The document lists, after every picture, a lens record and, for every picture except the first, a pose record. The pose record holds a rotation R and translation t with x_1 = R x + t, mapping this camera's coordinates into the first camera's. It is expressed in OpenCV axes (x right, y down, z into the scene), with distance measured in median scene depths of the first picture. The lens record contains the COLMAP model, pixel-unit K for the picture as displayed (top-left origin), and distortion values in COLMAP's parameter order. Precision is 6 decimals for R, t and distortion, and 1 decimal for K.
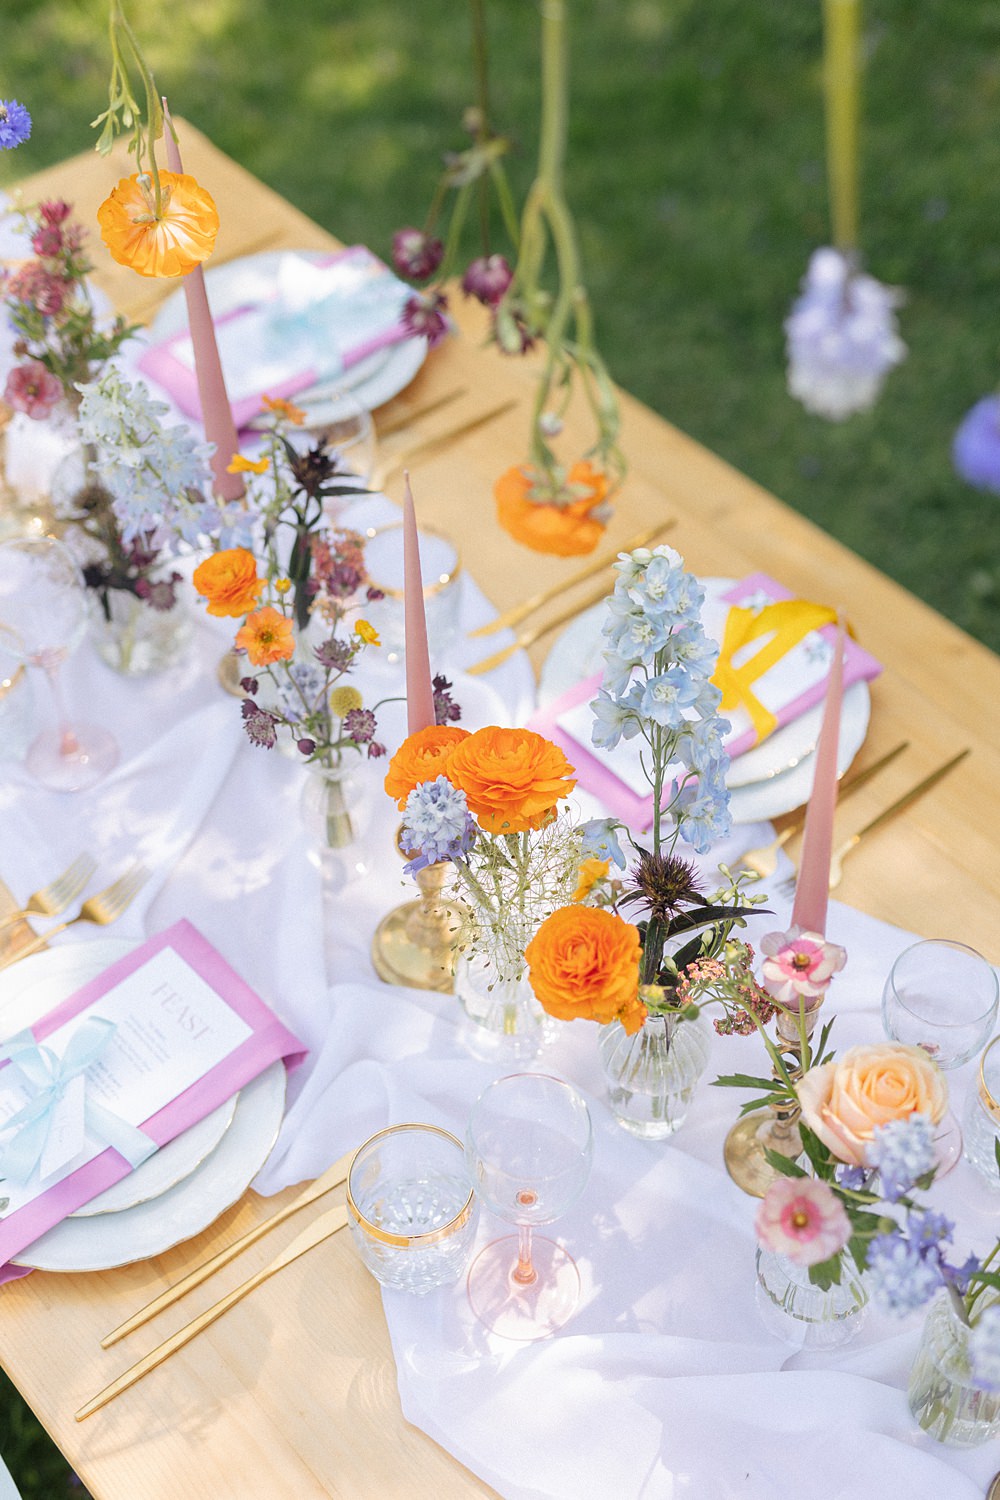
lens RADIAL K [[2117.0, 0, 500.0], [0, 2117.0, 750.0], [0, 0, 1]] dist [-0.013108, -0.093915]
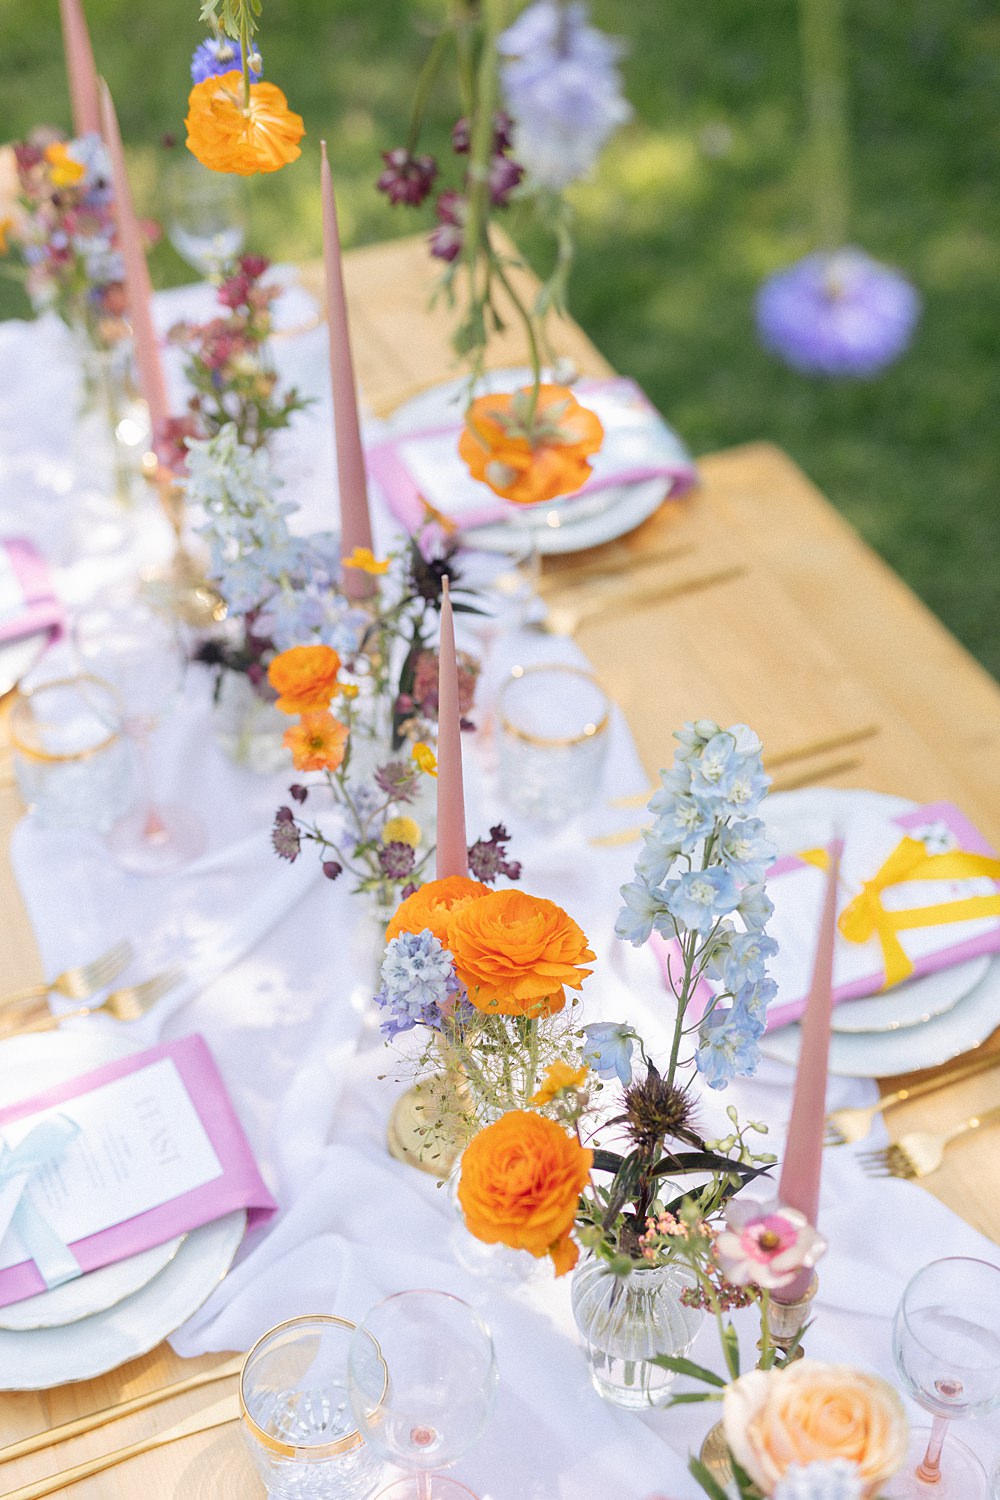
lens RADIAL K [[2101.6, 0, 499.5], [0, 2101.6, 798.7], [0, 0, 1]] dist [-0.006193, -0.158417]
pose [[0.960309, 0.207179, -0.186769, 0.137595], [-0.218974, 0.974707, -0.044678, -0.007361], [0.172789, 0.083803, 0.981387, 0.144536]]
